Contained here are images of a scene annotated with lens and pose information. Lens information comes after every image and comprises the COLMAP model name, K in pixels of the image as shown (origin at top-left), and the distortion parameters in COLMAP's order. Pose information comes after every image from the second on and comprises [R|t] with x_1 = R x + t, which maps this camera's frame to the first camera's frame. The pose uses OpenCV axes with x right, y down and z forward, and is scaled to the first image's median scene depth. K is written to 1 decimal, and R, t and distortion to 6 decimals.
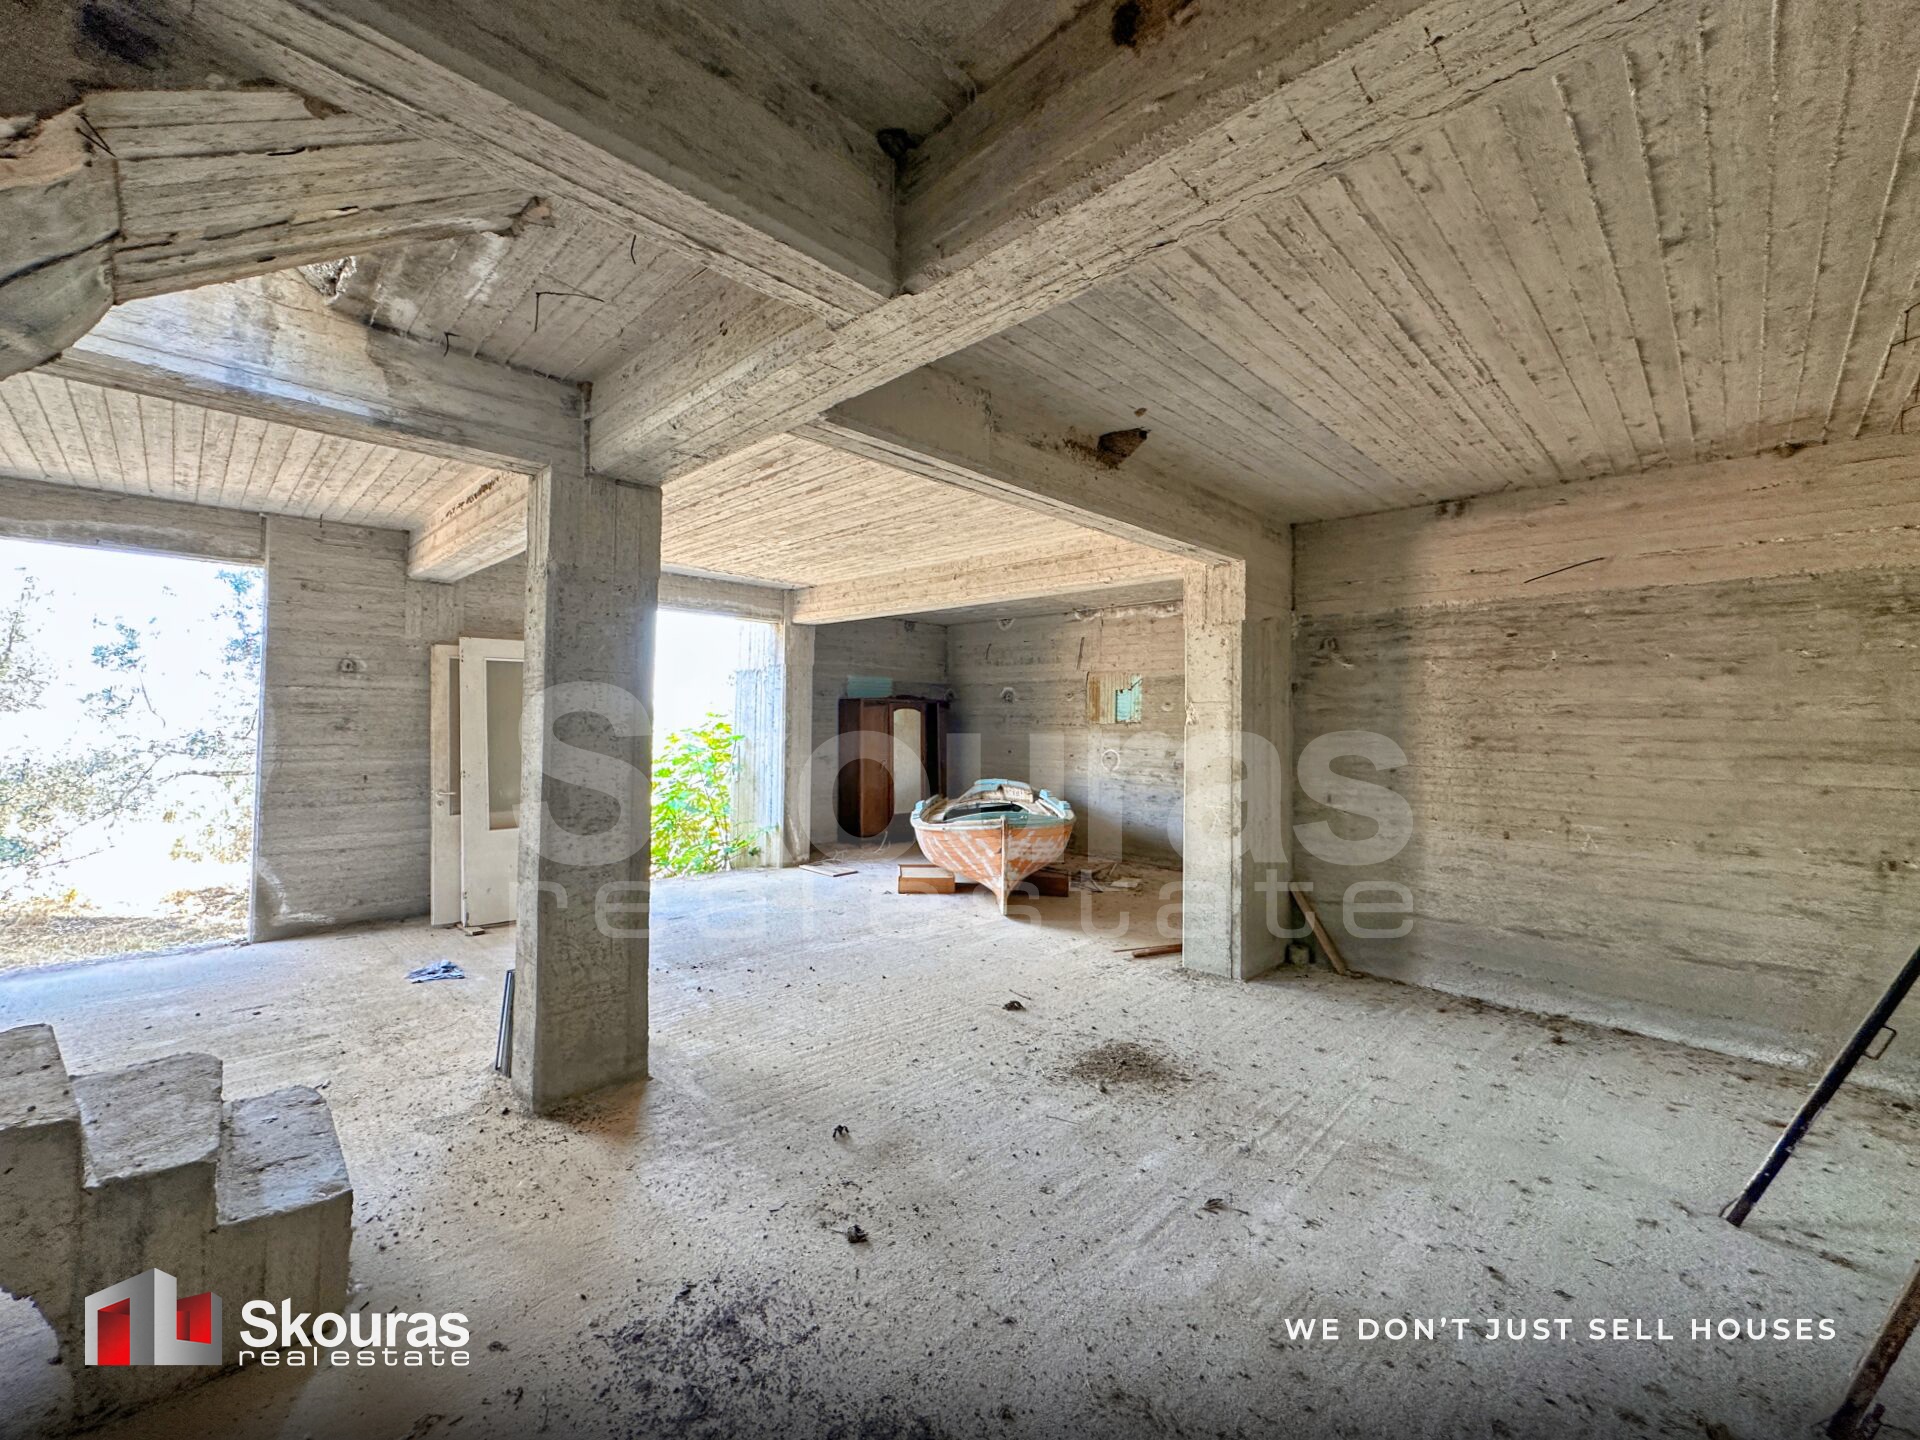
lens RADIAL K [[783.2, 0, 955.4], [0, 783.2, 711.2], [0, 0, 1]] dist [-0.003610, -0.000198]
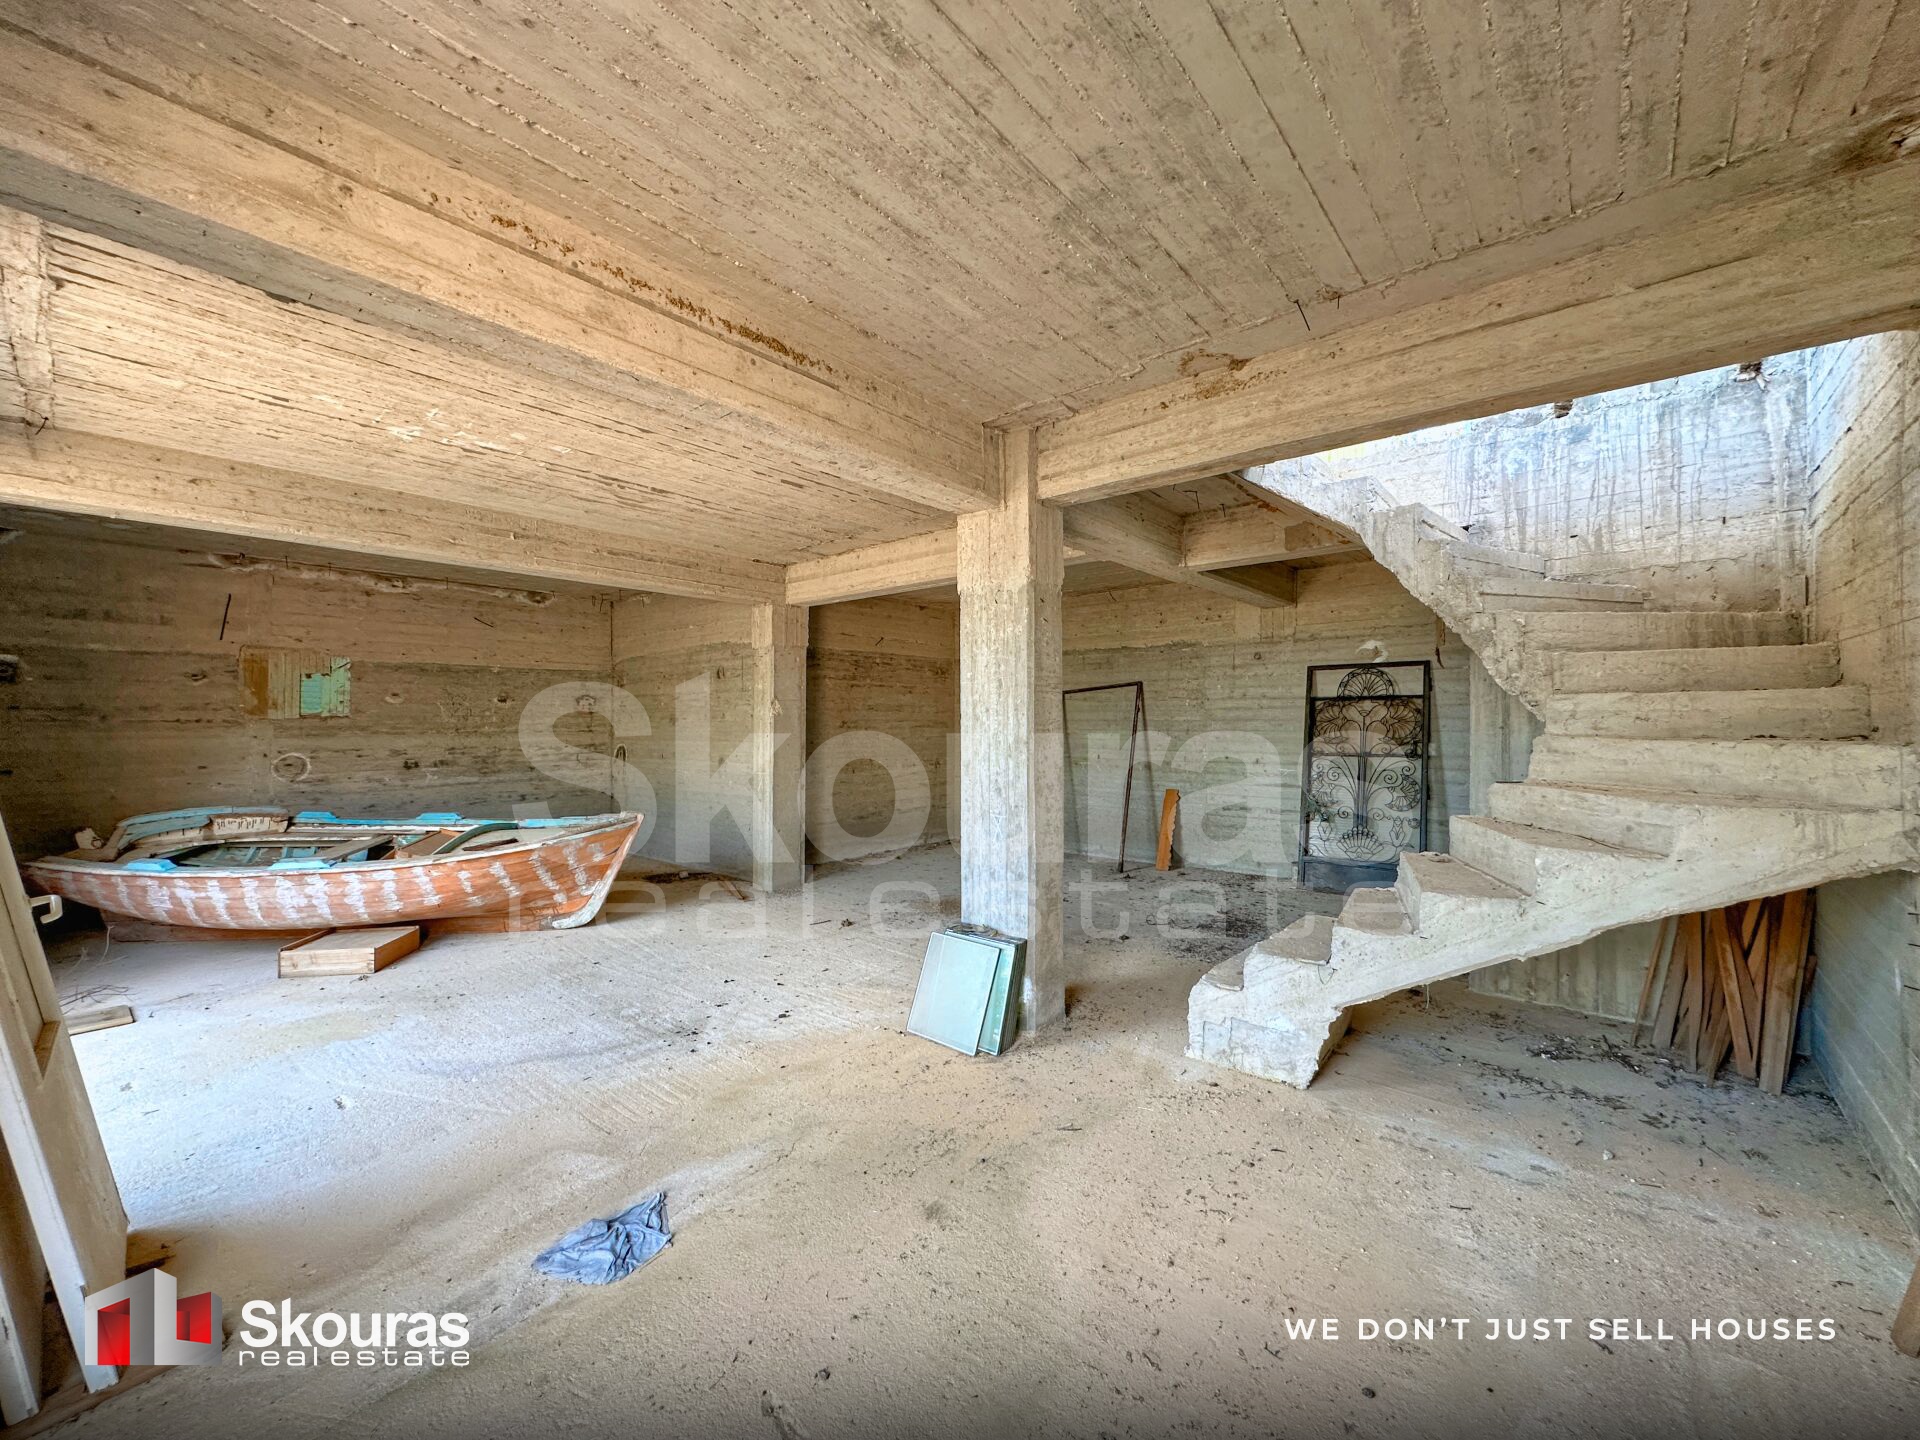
lens RADIAL K [[771.6, 0, 959.6], [0, 771.6, 751.5], [0, 0, 1]] dist [-0.002545, -0.000283]
pose [[-0.082582, -0.052378, 0.995207, -1.366264], [-0.009298, 0.998615, 0.051786, 0.007505], [-0.996541, -0.004977, -0.082955, 0.991470]]
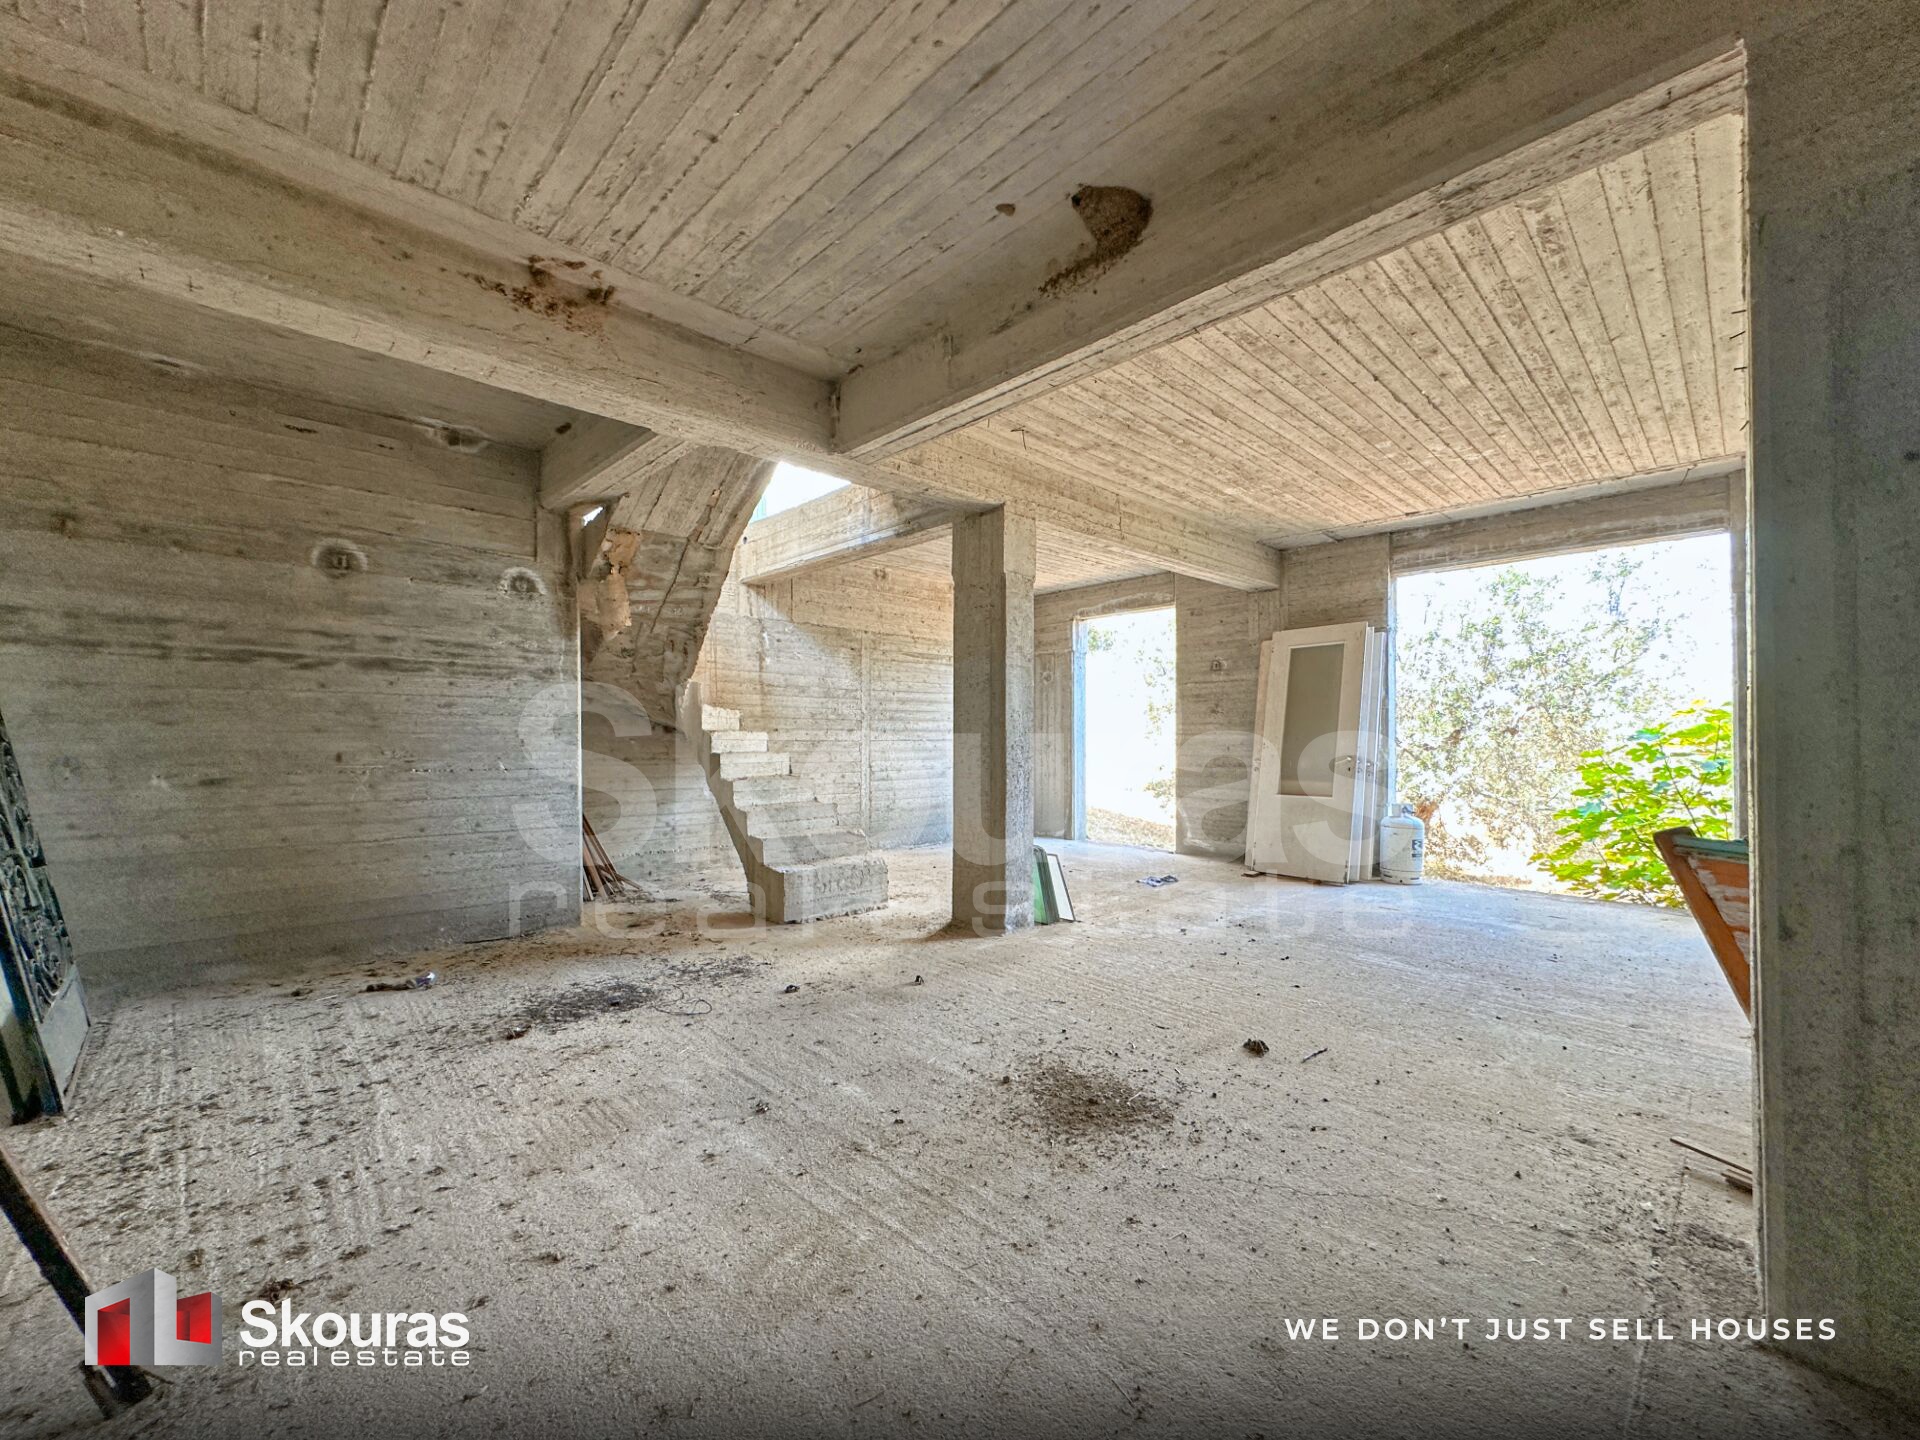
lens RADIAL K [[771.6, 0, 959.6], [0, 771.6, 751.5], [0, 0, 1]] dist [-0.002545, -0.000283]
pose [[-0.018239, 0.005140, -0.999820, 0.827092], [0.009859, 0.999939, 0.004961, 0.115065], [0.999785, -0.009767, -0.018289, 0.810150]]
